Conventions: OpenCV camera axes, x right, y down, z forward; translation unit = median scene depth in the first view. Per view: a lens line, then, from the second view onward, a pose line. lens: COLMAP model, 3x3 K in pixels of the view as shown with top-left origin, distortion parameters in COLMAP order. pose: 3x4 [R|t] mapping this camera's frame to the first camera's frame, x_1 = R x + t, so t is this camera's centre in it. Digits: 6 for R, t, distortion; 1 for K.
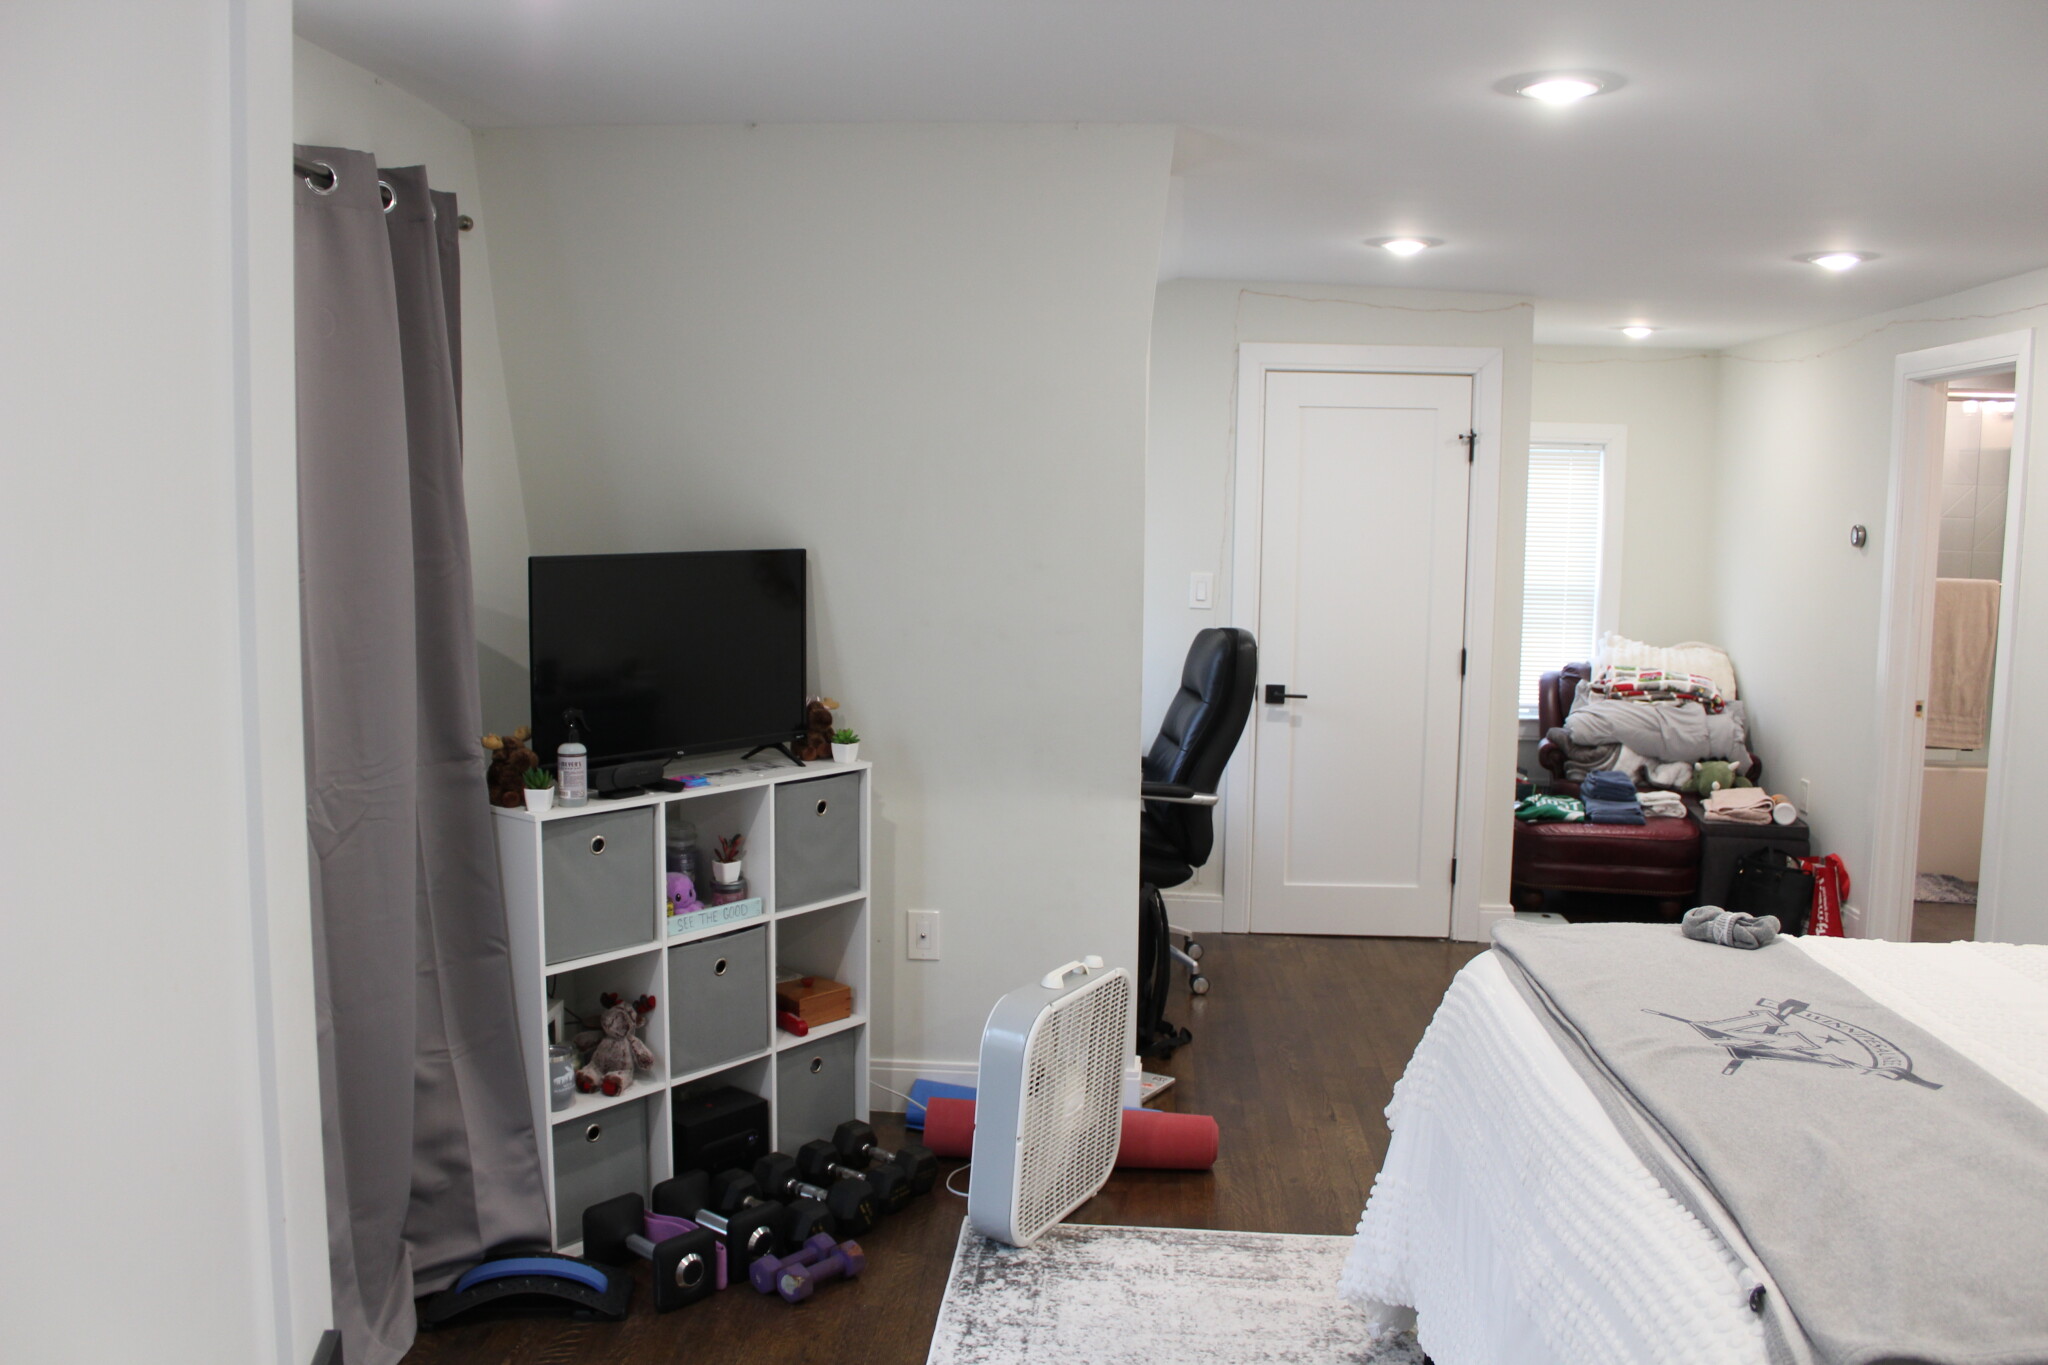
lens RADIAL K [[1687.4, 0, 1012.3], [0, 1687.4, 681.2], [0, 0, 1]] dist [-0.155090, 0.124767]
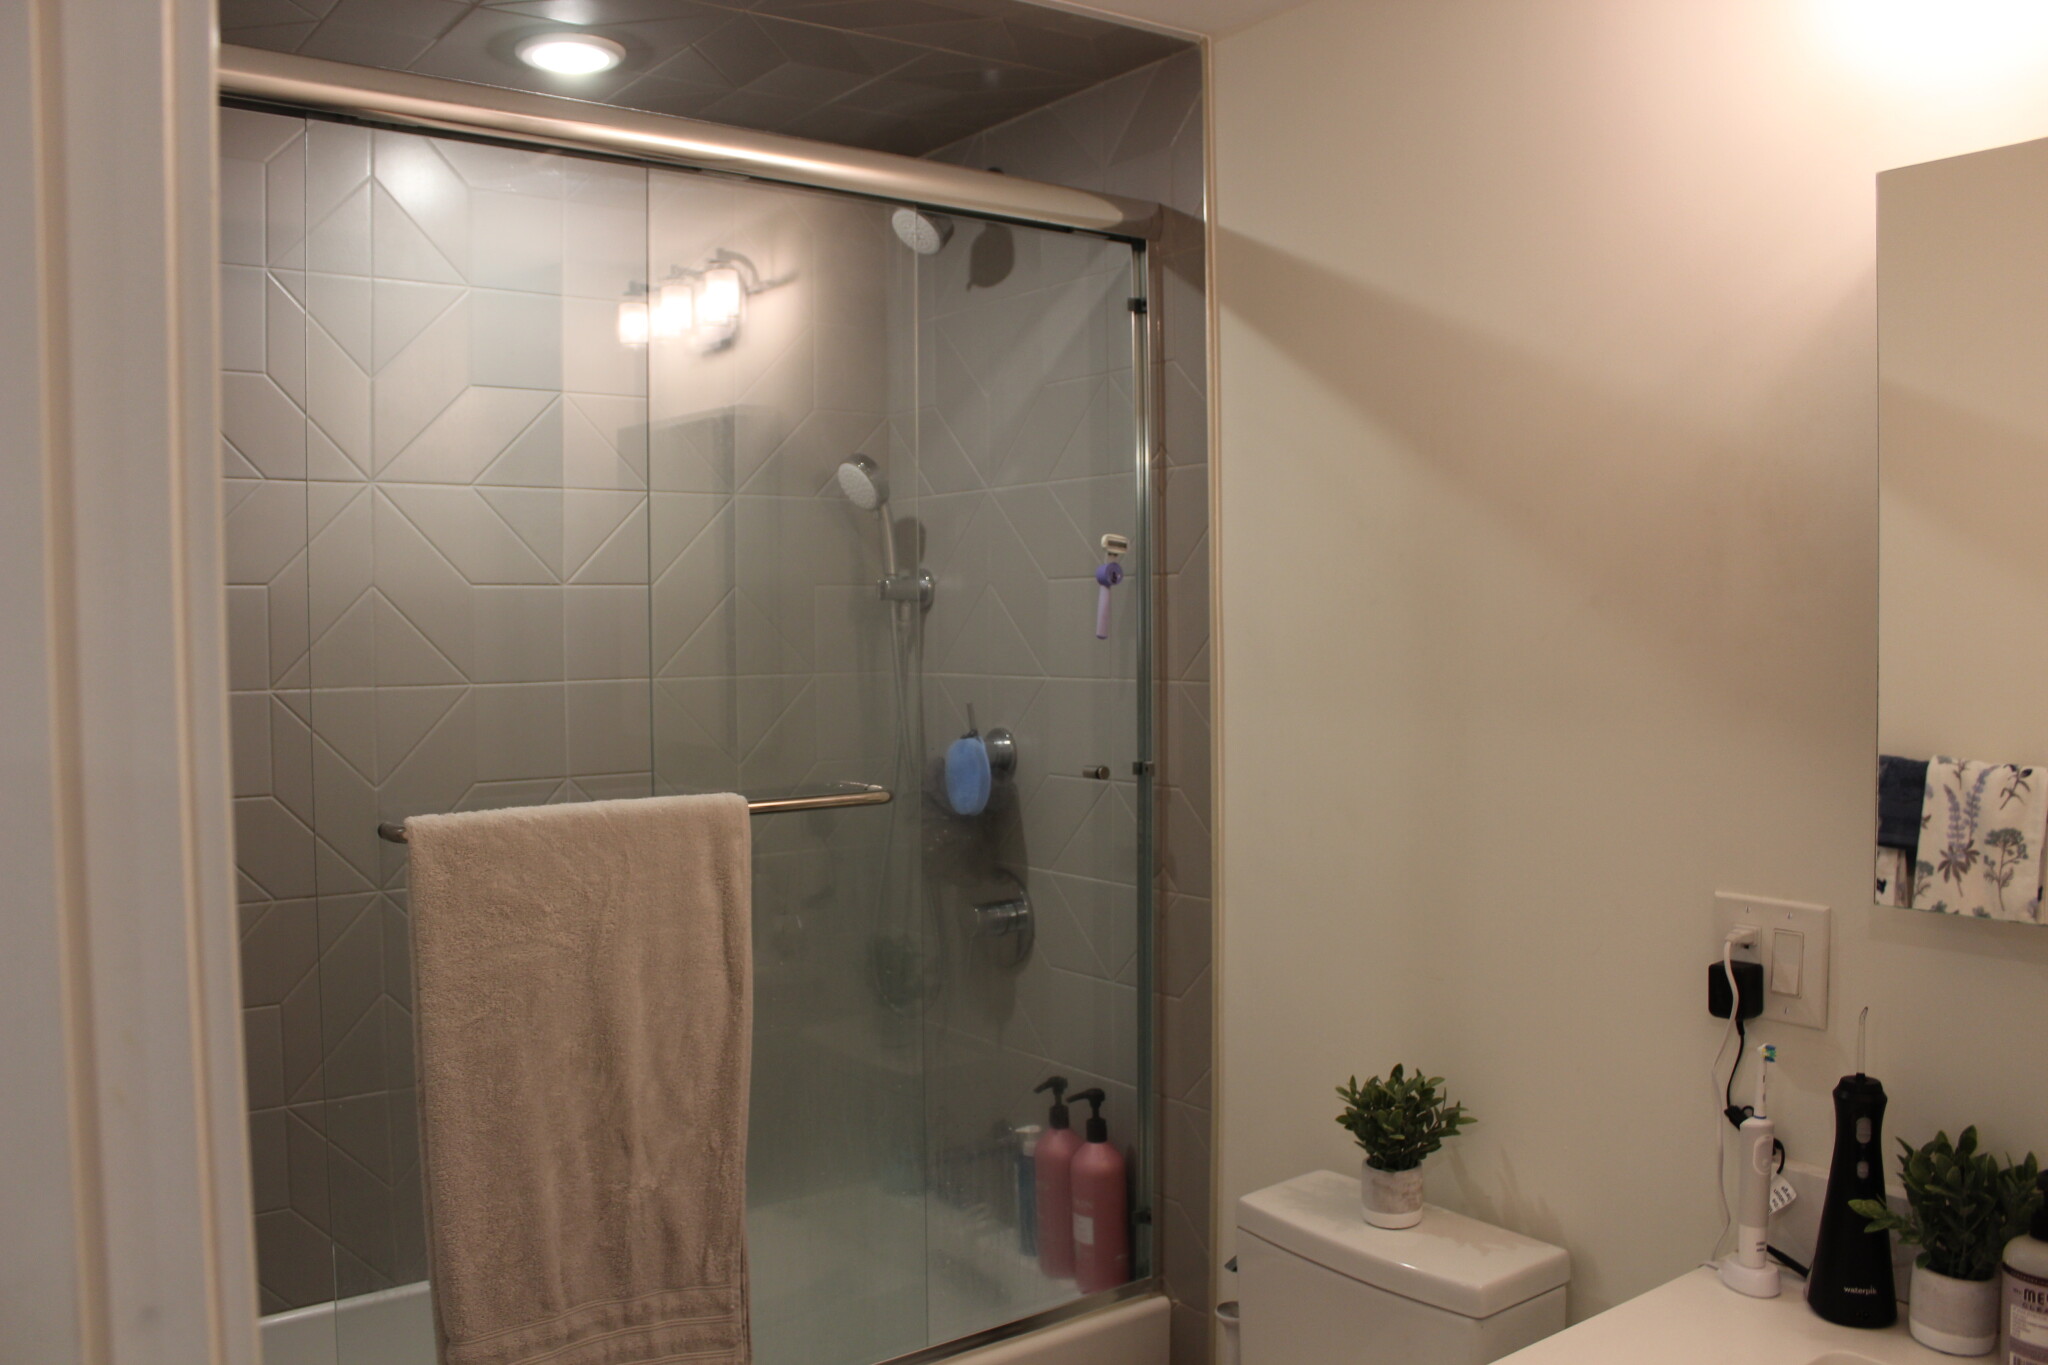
lens RADIAL K [[1687.4, 0, 1023.9], [0, 1687.4, 680.2], [0, 0, 1]] dist [-0.155090, 0.124767]
pose [[0.744314, -0.055692, 0.665504, 0.496418], [0.096011, 0.995088, -0.024108, -0.076930], [-0.660892, 0.081840, 0.746005, 0.821438]]
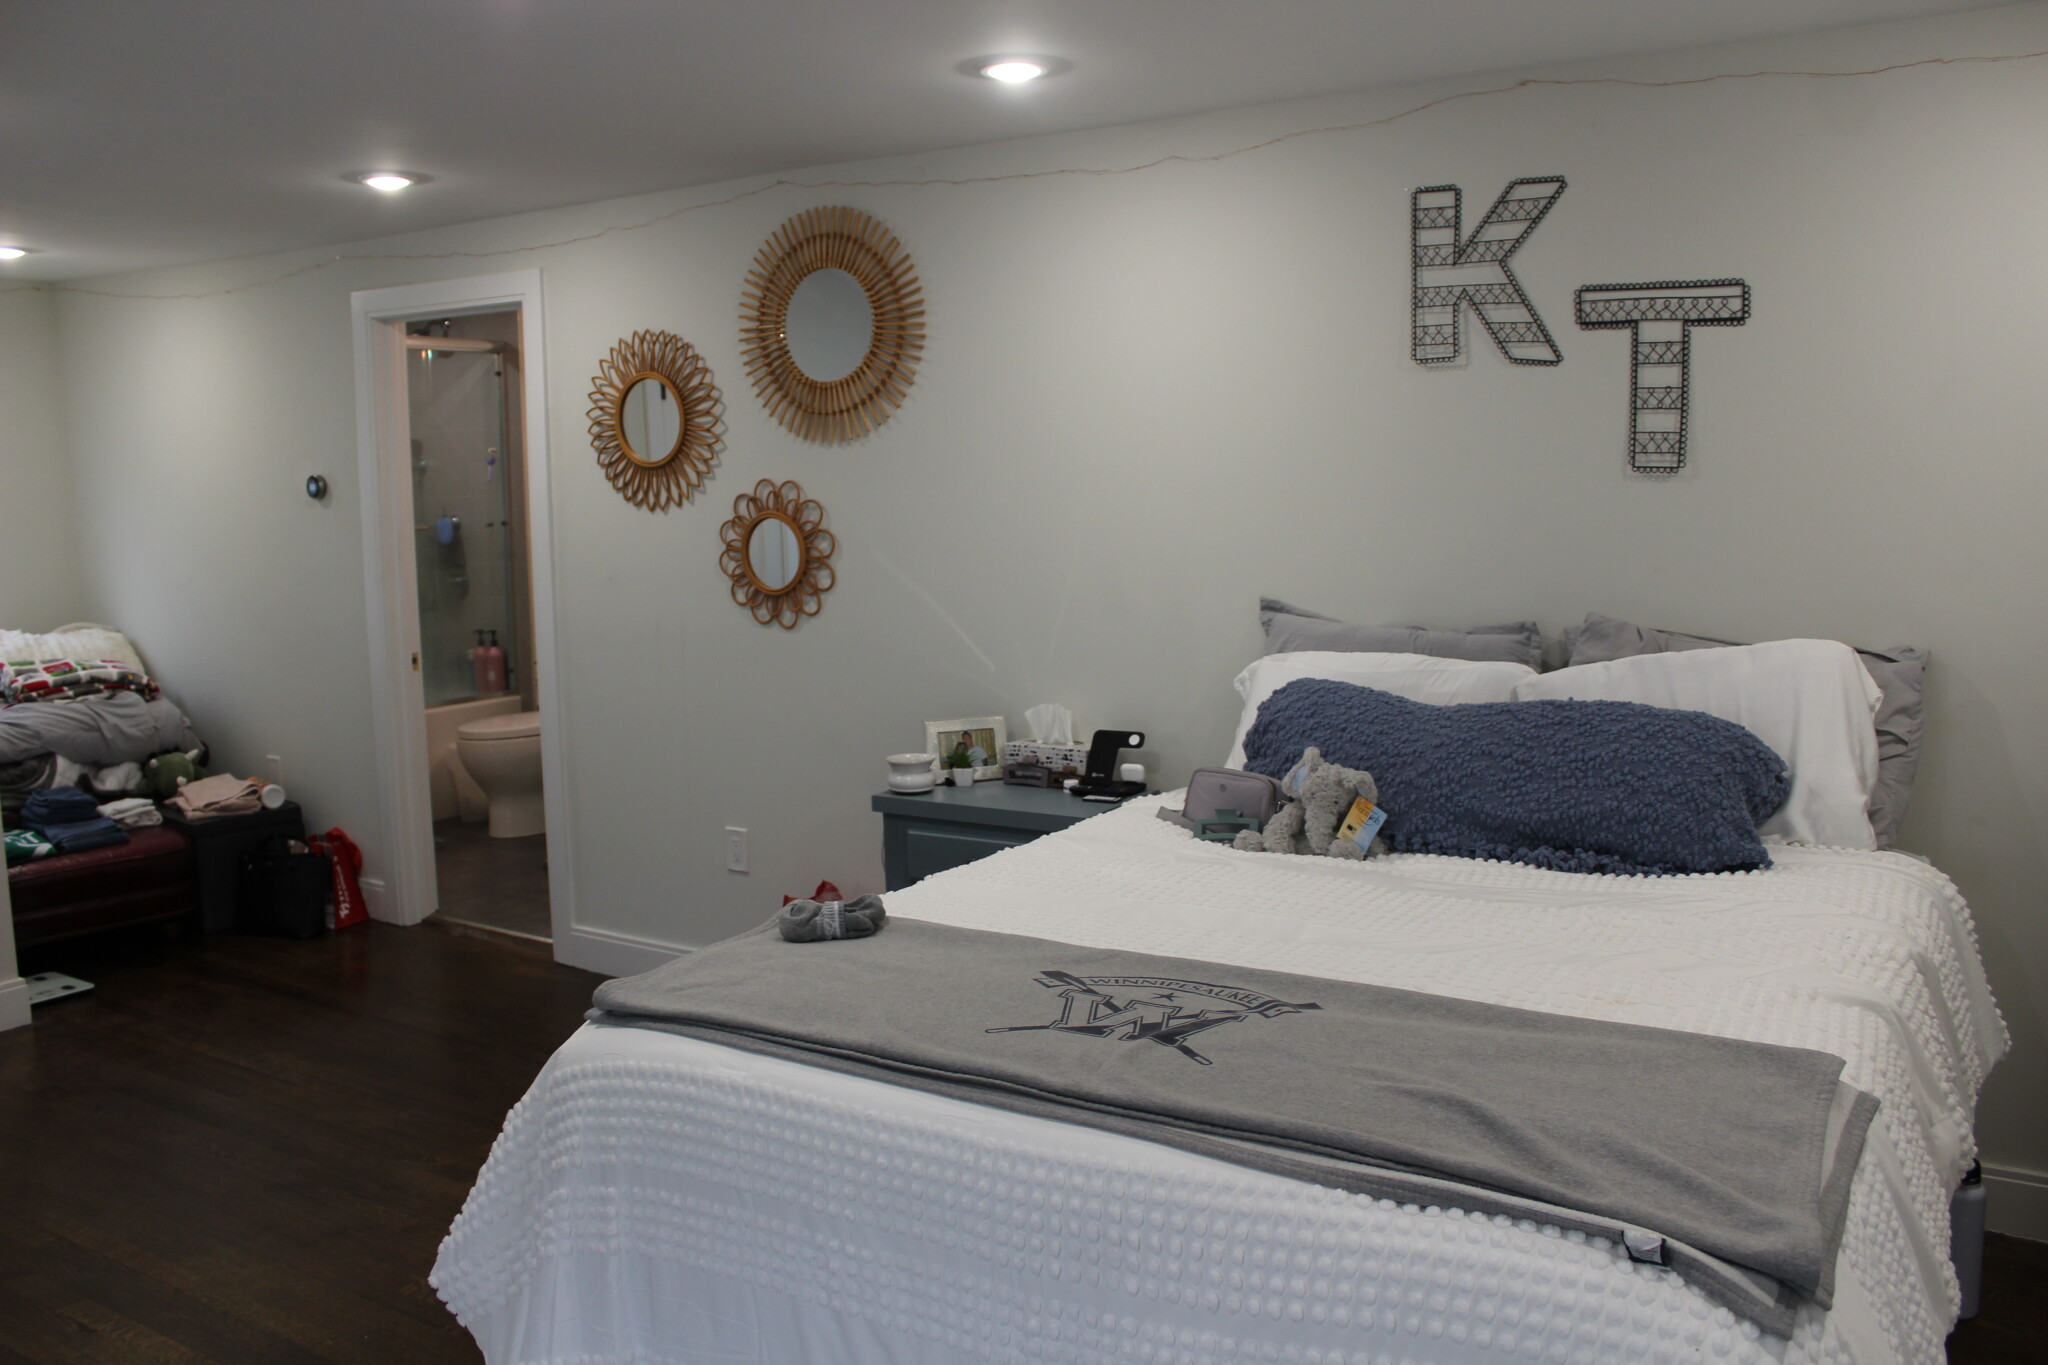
lens RADIAL K [[1687.4, 0, 1021.1], [0, 1687.4, 677.2], [0, 0, 1]] dist [-0.155090, 0.124767]
pose [[0.468058, -0.136248, 0.873131, -0.119798], [0.114890, 0.989039, 0.092746, -0.021281], [-0.876198, 0.056904, 0.478581, 0.194378]]
